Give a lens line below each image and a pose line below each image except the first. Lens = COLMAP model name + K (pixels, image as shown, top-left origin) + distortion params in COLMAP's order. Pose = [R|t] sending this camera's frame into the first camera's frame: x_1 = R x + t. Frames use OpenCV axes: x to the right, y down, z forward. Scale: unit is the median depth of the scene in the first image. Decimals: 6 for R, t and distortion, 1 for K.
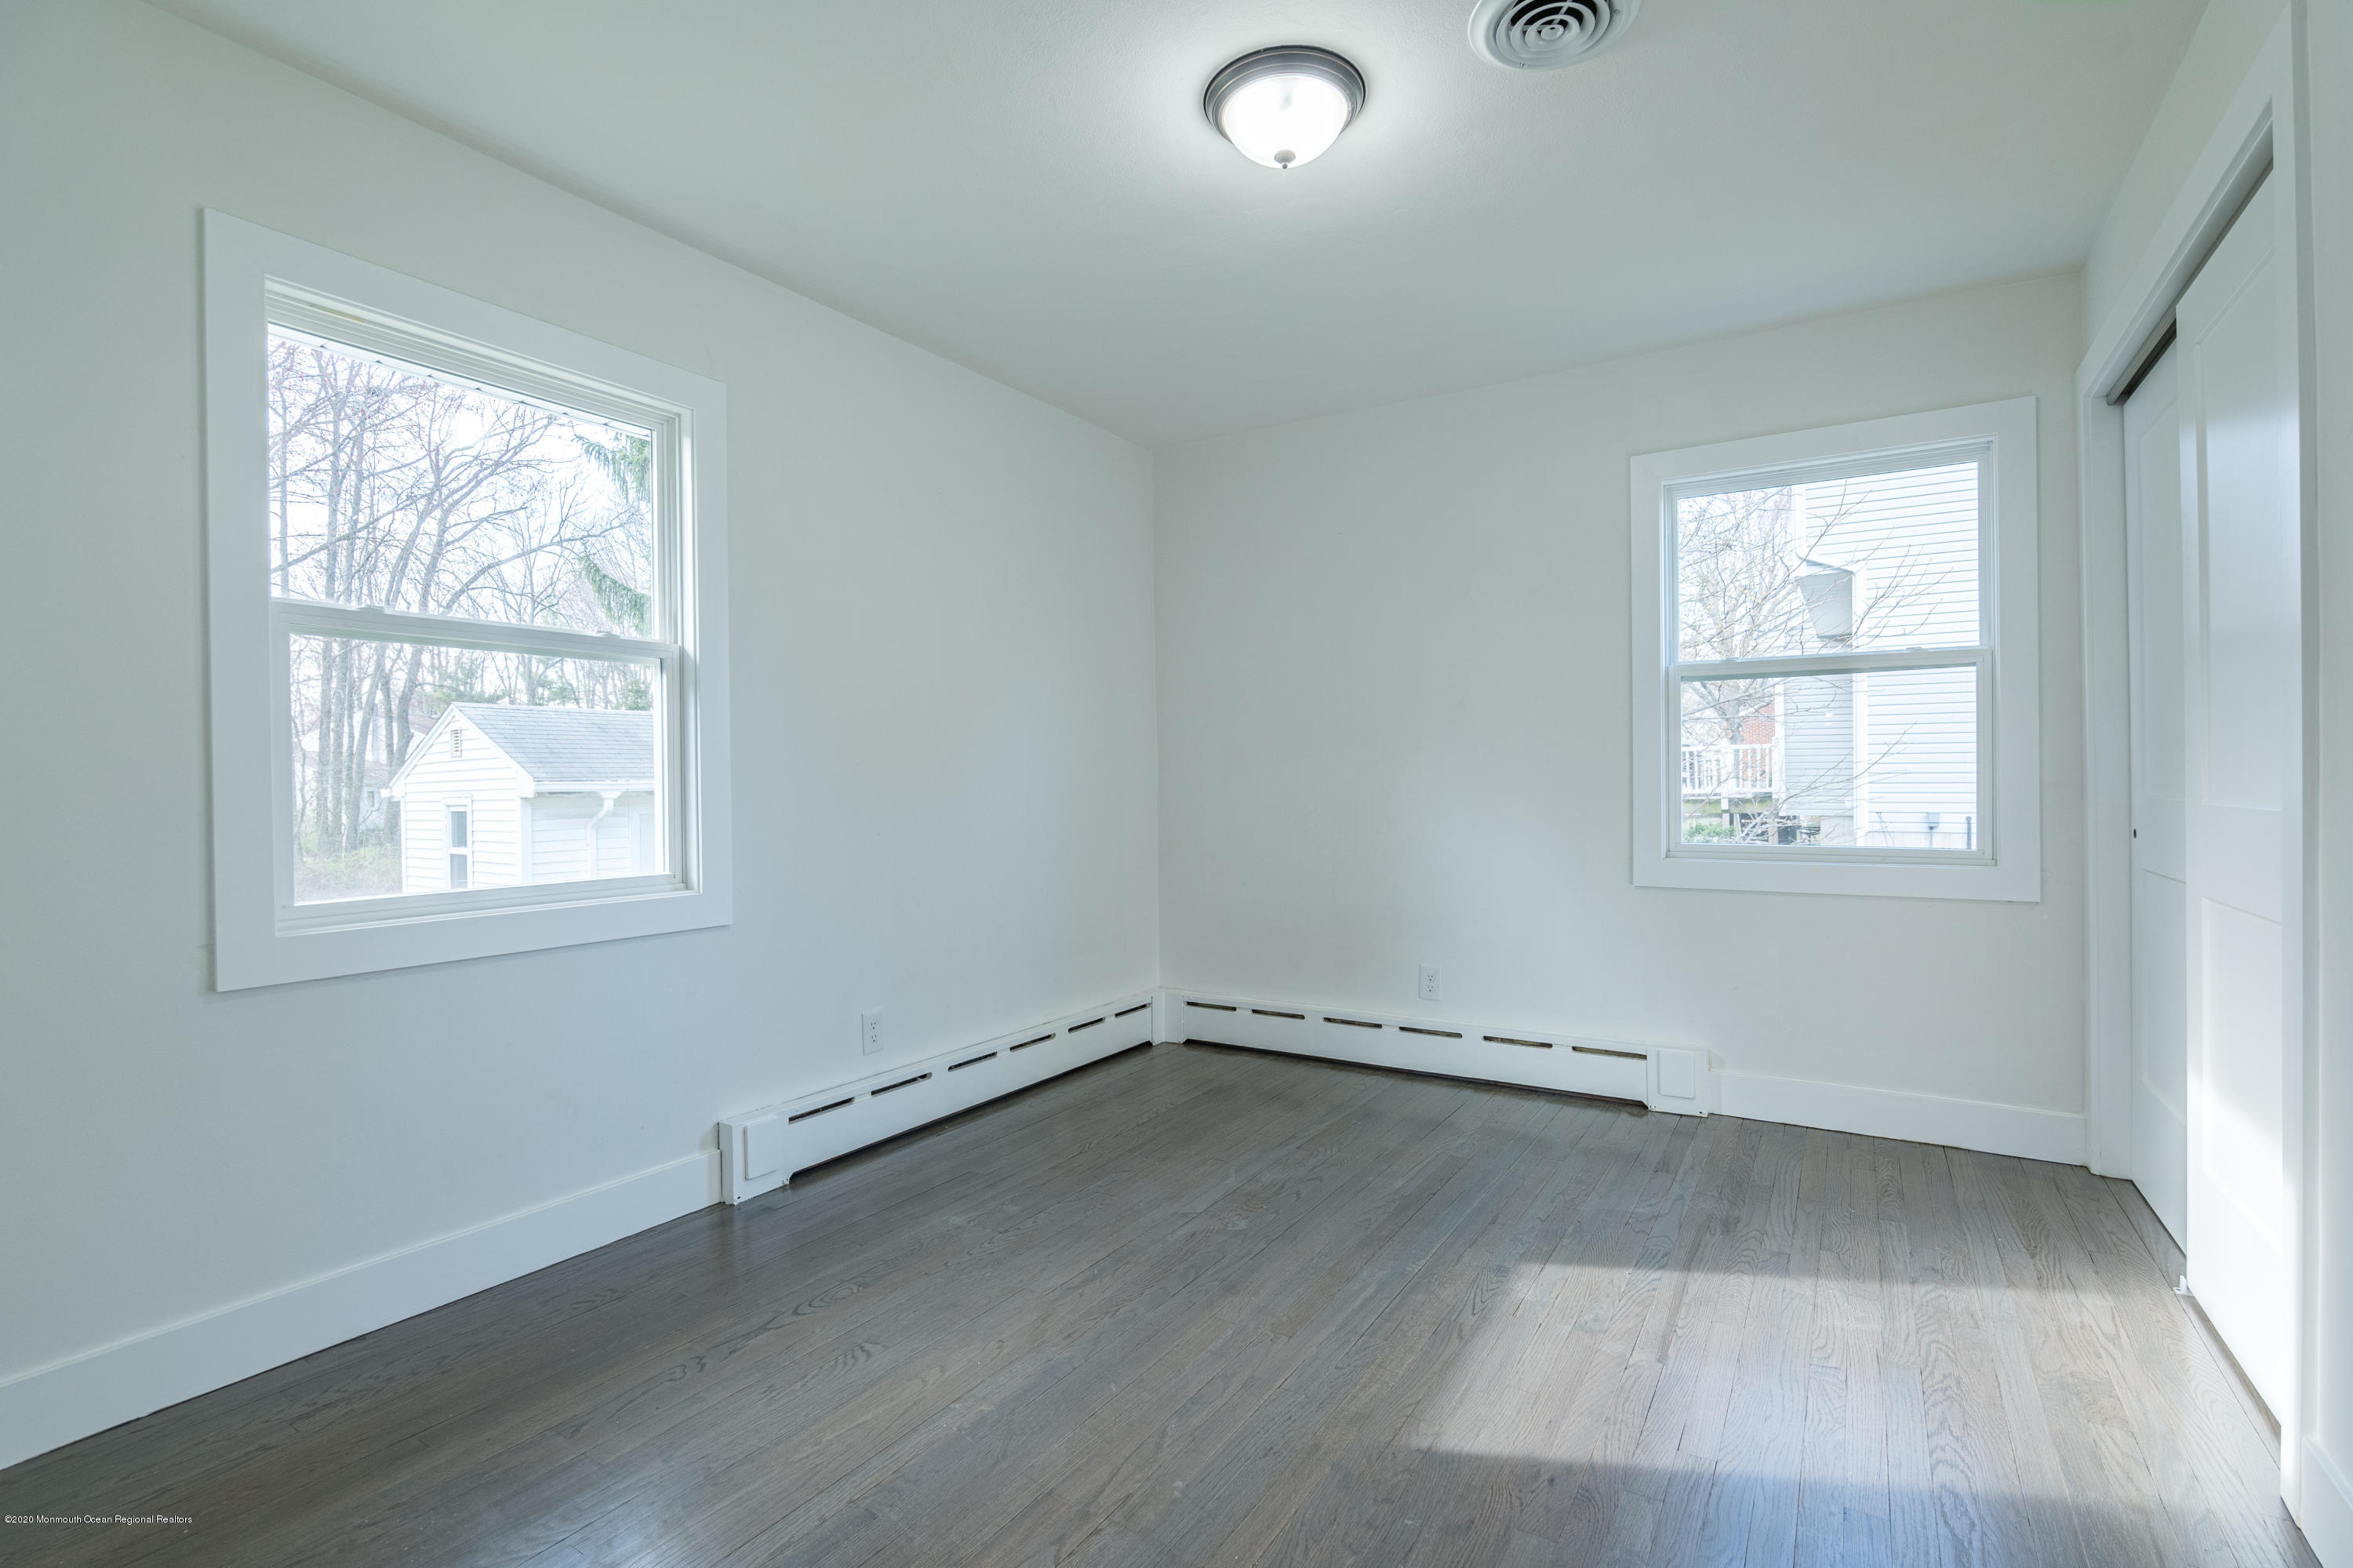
lens RADIAL K [[1089.7, 0, 1180.6], [0, 1089.7, 782.5], [0, 0, 1]] dist [-0.004939, 0.000558]
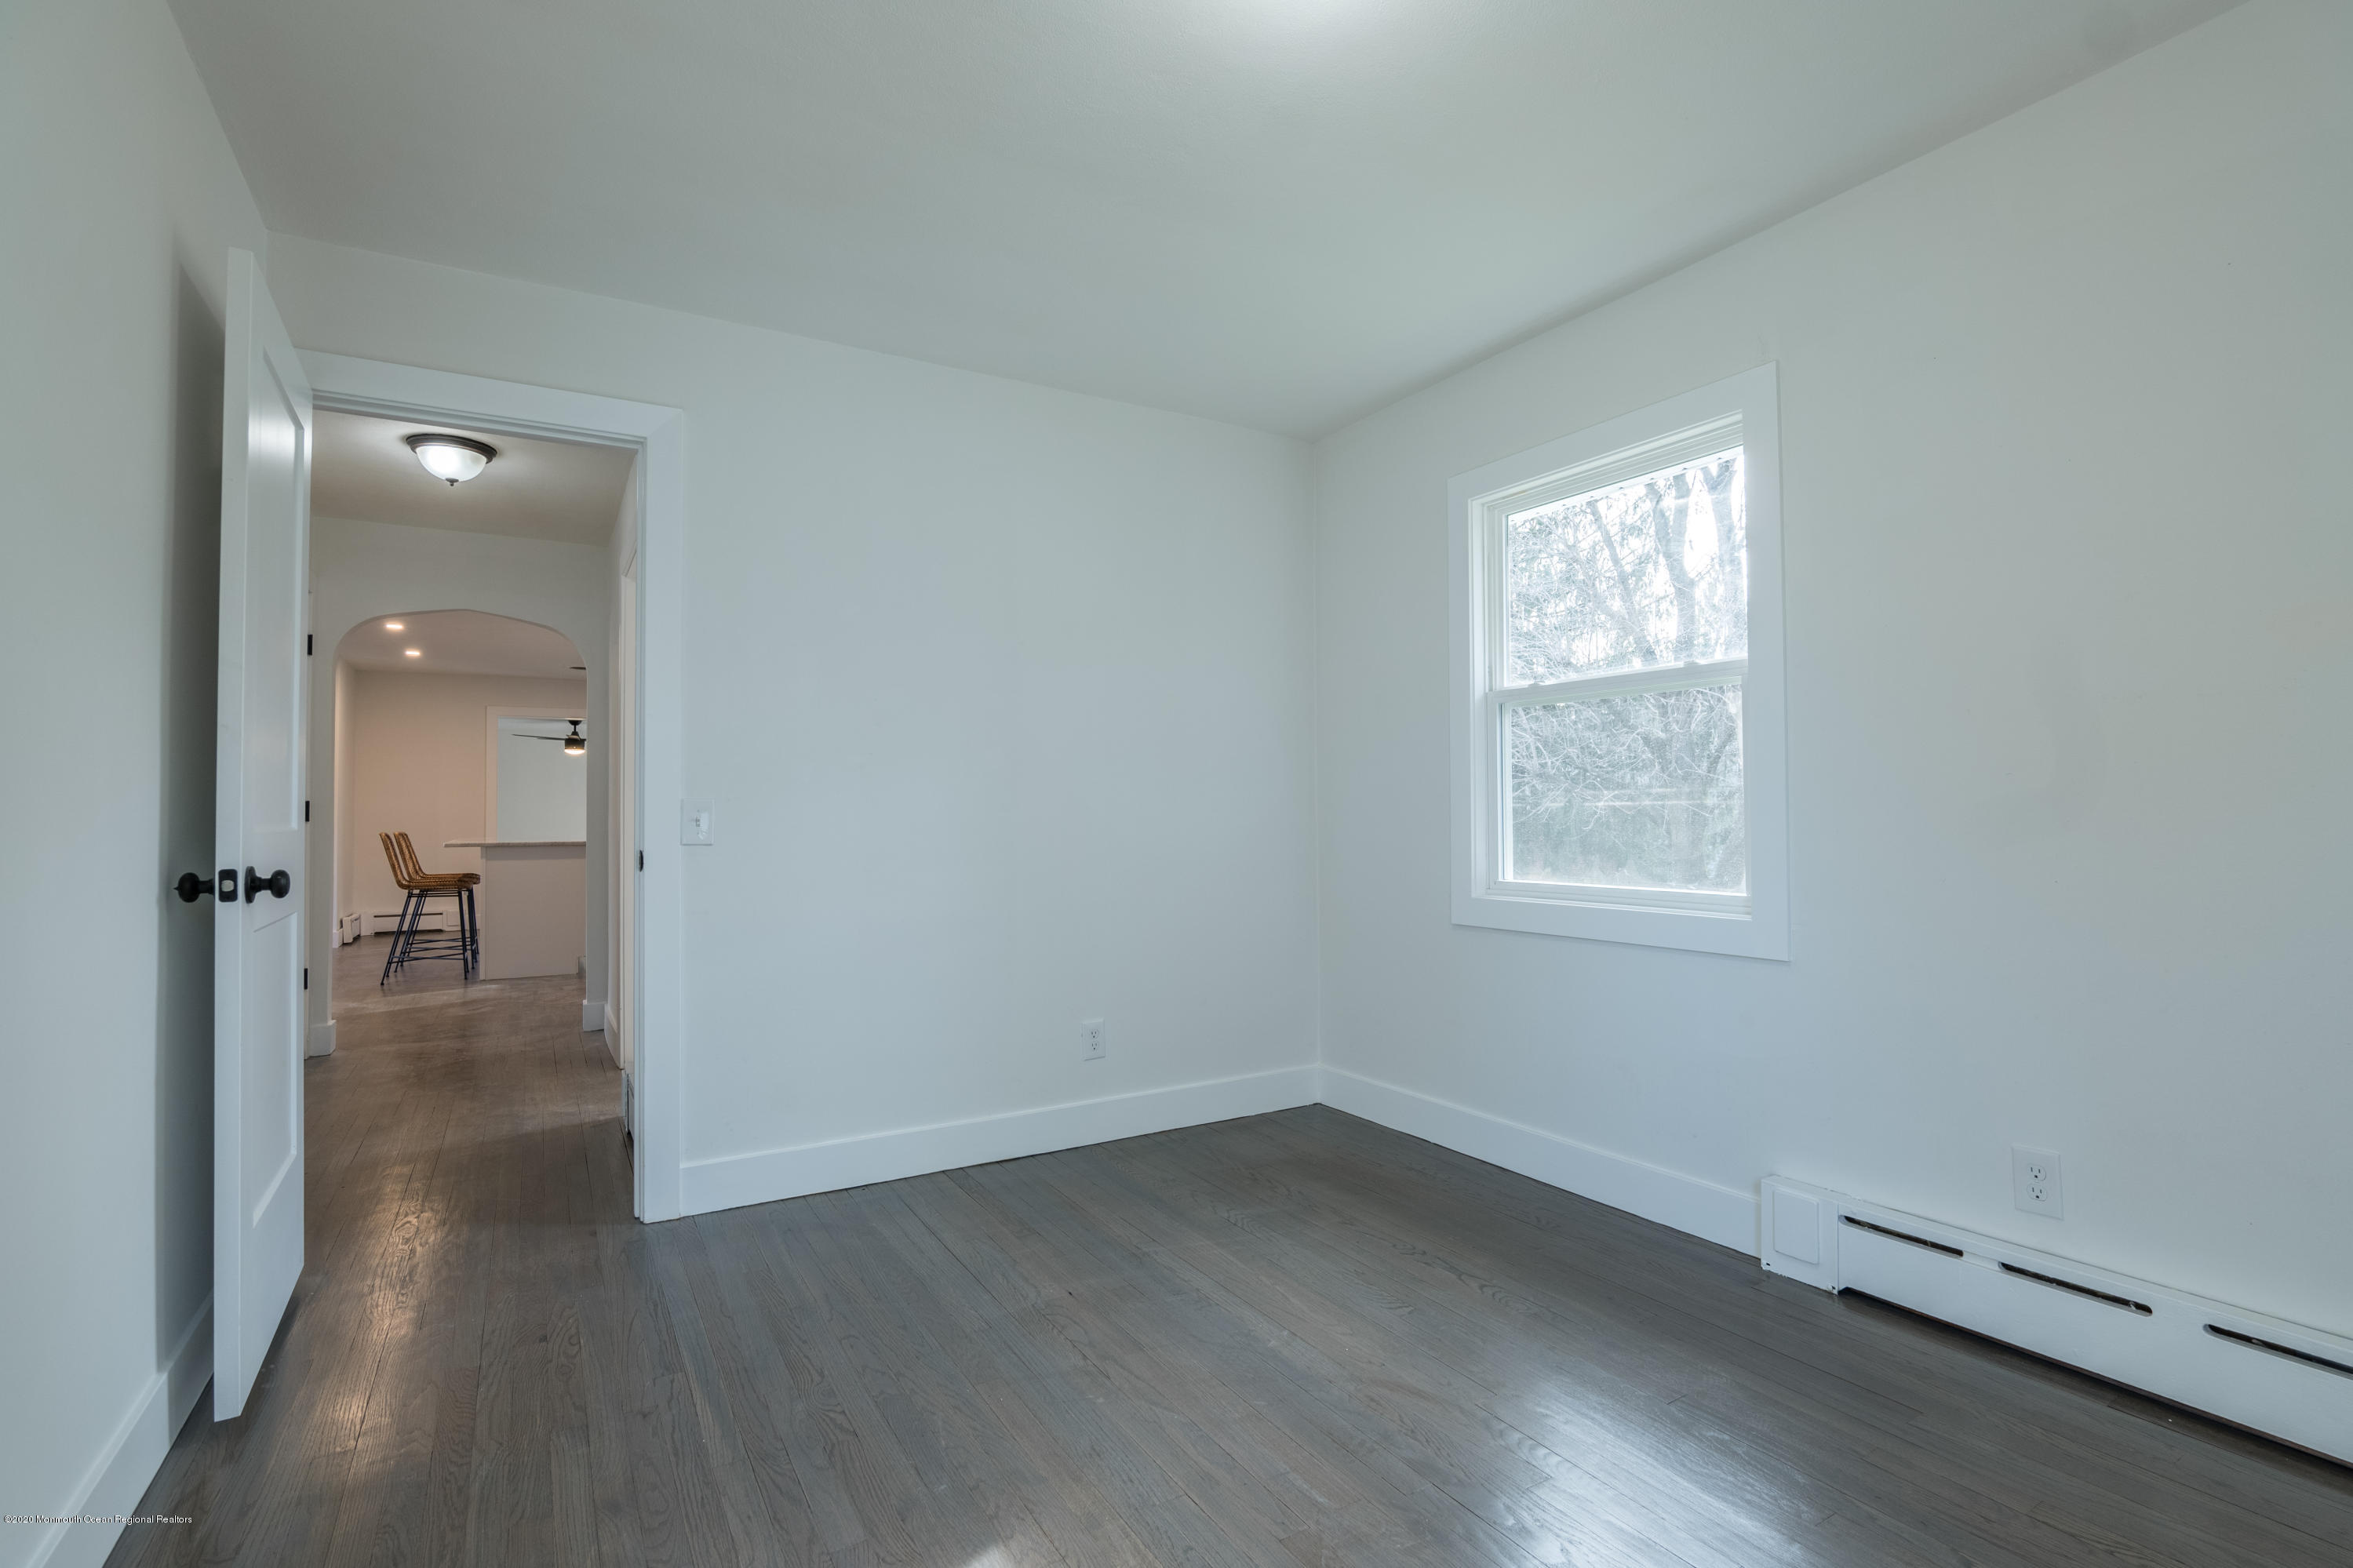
lens RADIAL K [[1089.5, 0, 1169.1], [0, 1089.5, 786.6], [0, 0, 1]] dist [-0.004939, 0.000558]
pose [[-0.458700, -0.009926, -0.888536, 0.559504], [0.013092, 0.999754, -0.017927, -0.001835], [0.888495, -0.019856, -0.458457, 0.885456]]
